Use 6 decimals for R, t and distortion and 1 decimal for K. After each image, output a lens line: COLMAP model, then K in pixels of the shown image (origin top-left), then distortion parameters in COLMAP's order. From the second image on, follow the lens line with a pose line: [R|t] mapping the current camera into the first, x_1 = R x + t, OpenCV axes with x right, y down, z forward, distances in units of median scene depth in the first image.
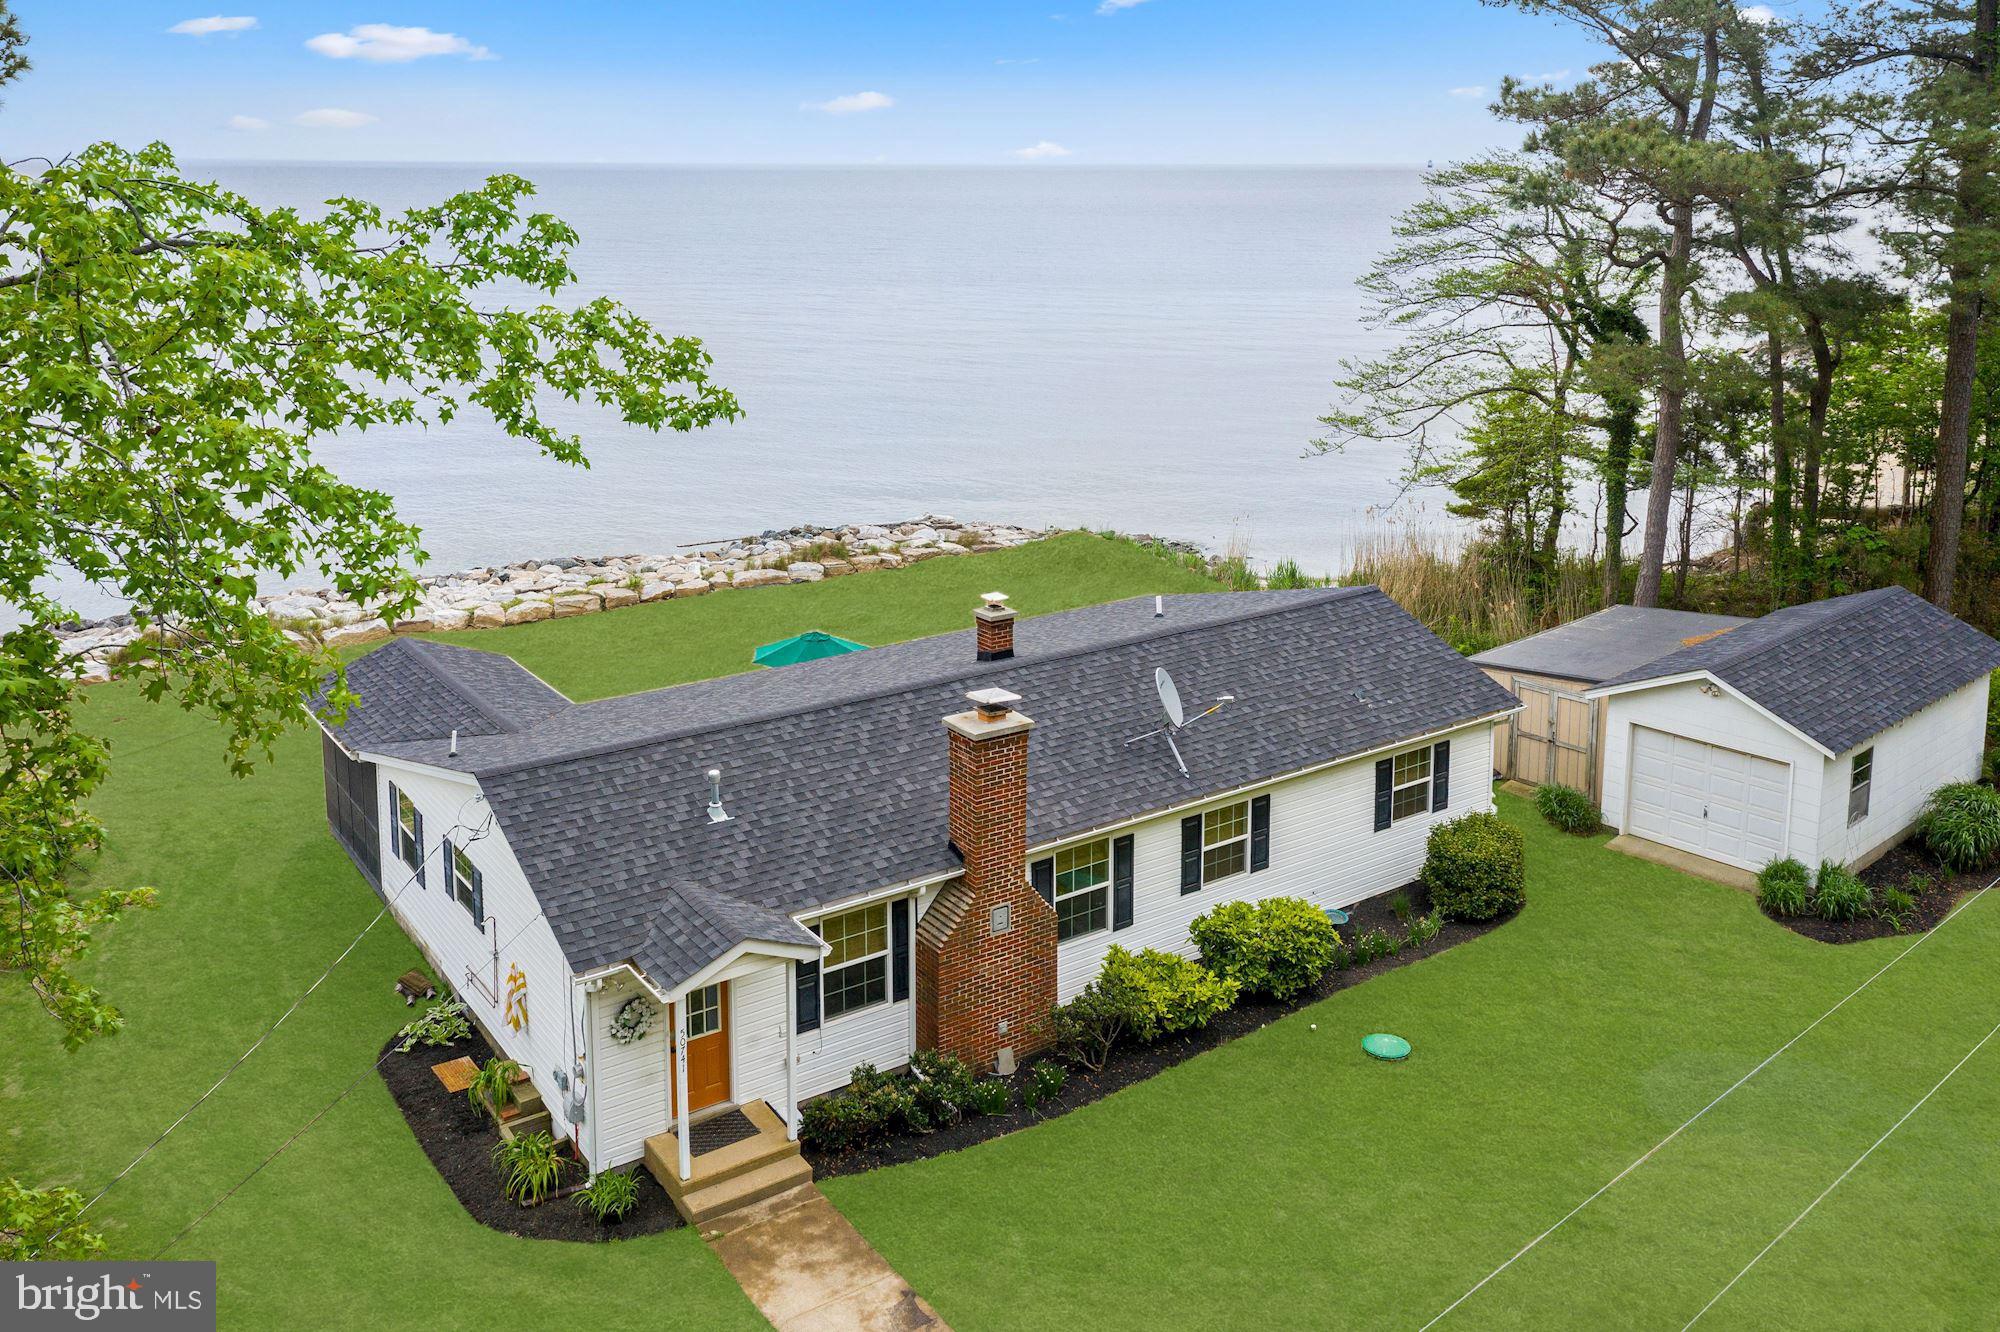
lens RADIAL K [[1647.3, 0, 1013.6], [0, 1647.3, 648.2], [0, 0, 1]] dist [0.015233, 0.028374]
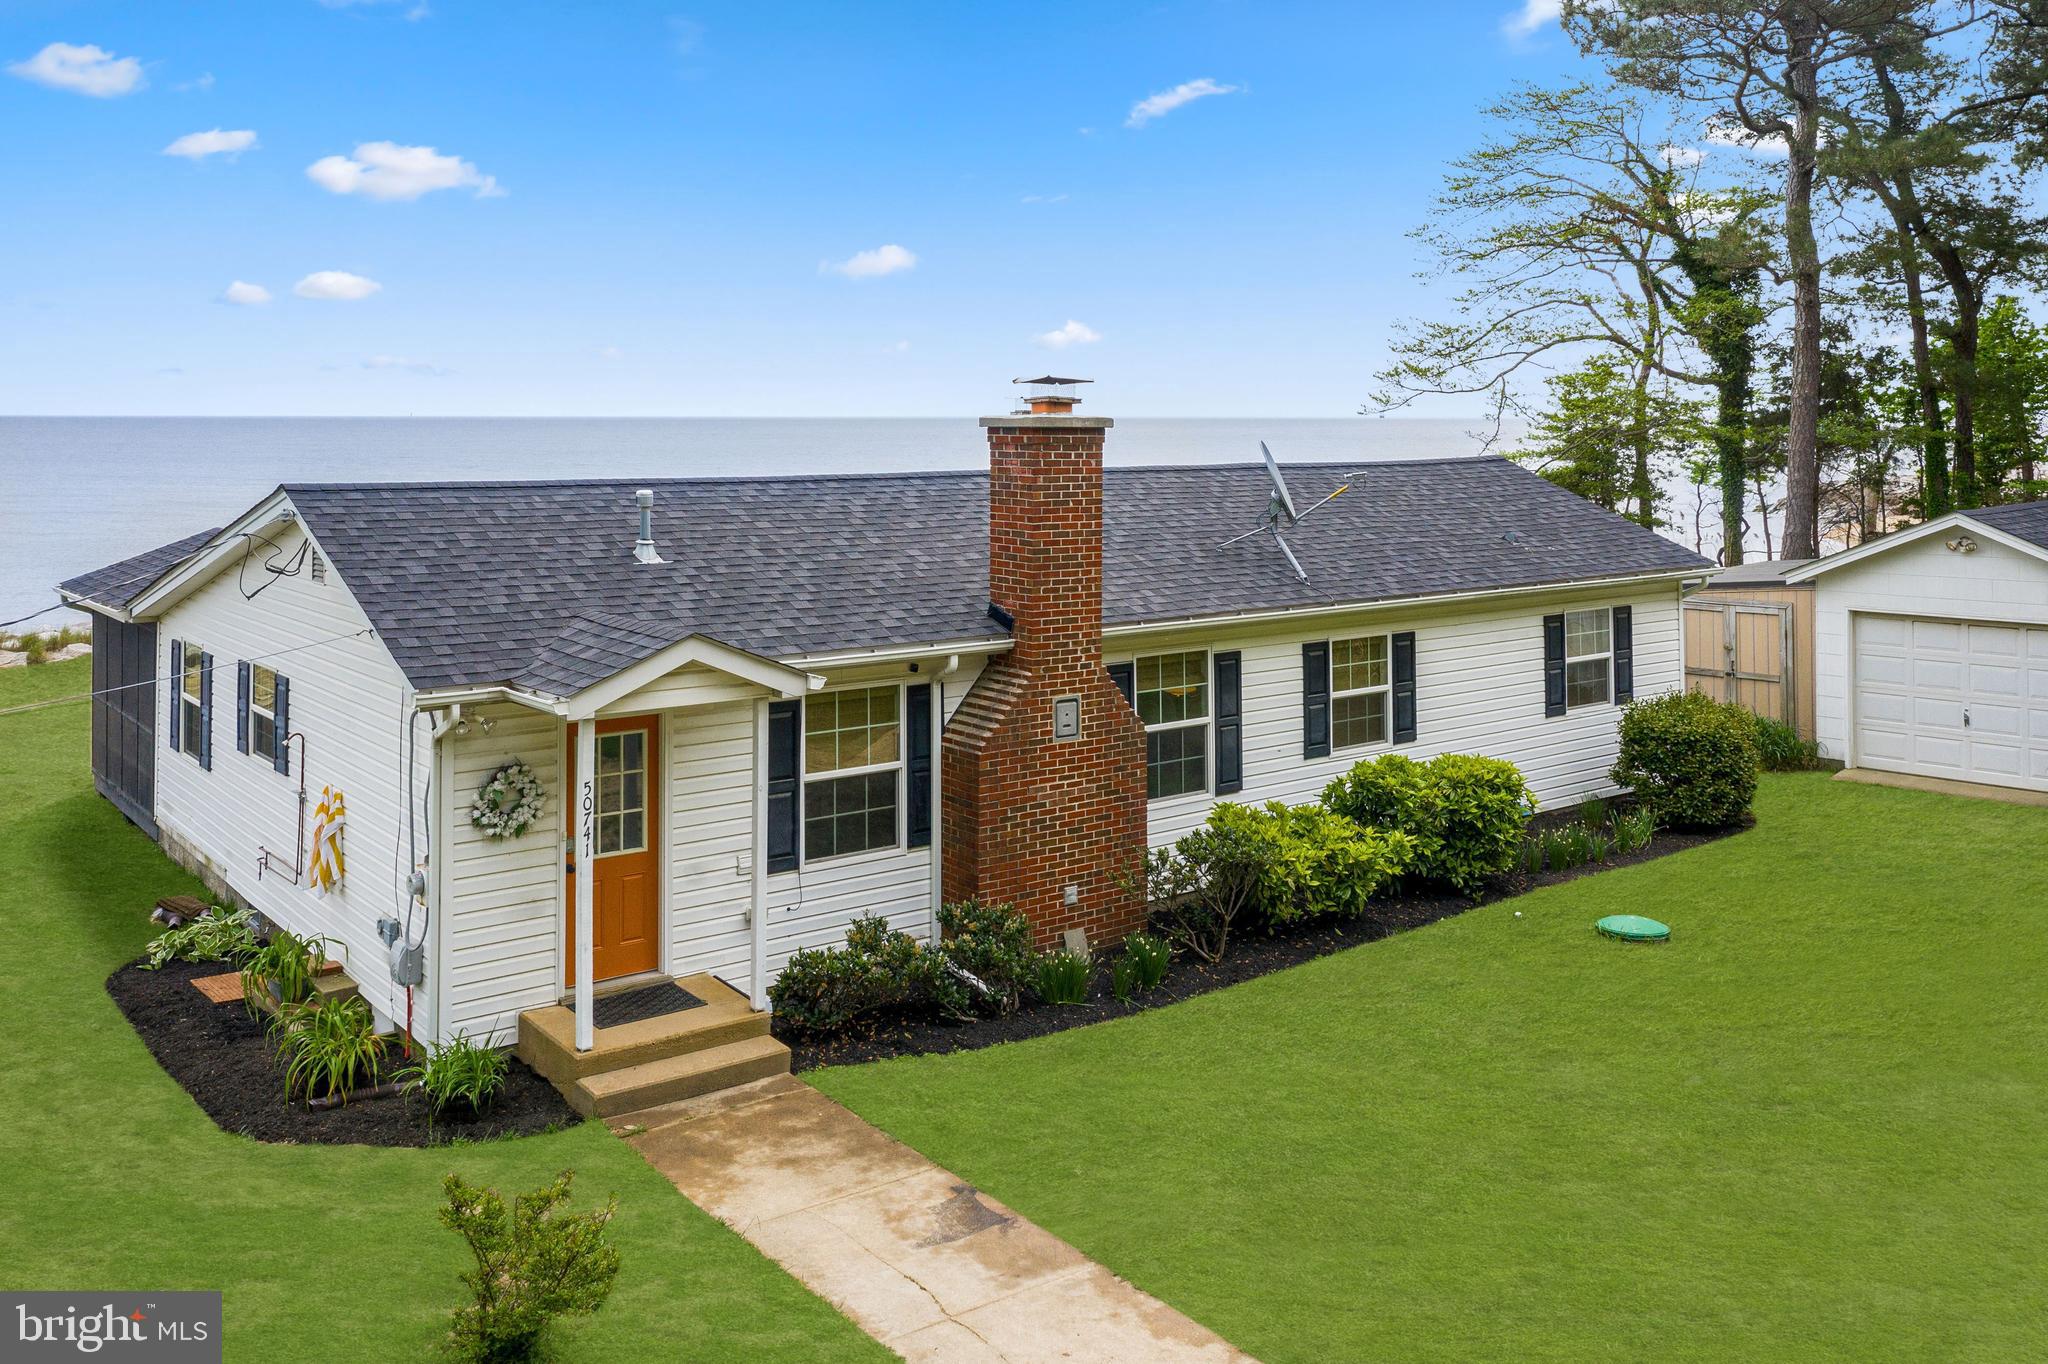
lens RADIAL K [[1686.8, 0, 1007.7], [0, 1686.8, 692.4], [0, 0, 1]] dist [0.015233, 0.028374]
pose [[0.998948, -0.010404, 0.044656, -0.063331], [0.019299, 0.978851, -0.203662, 0.295985], [-0.041592, 0.204309, 0.978022, 0.326287]]
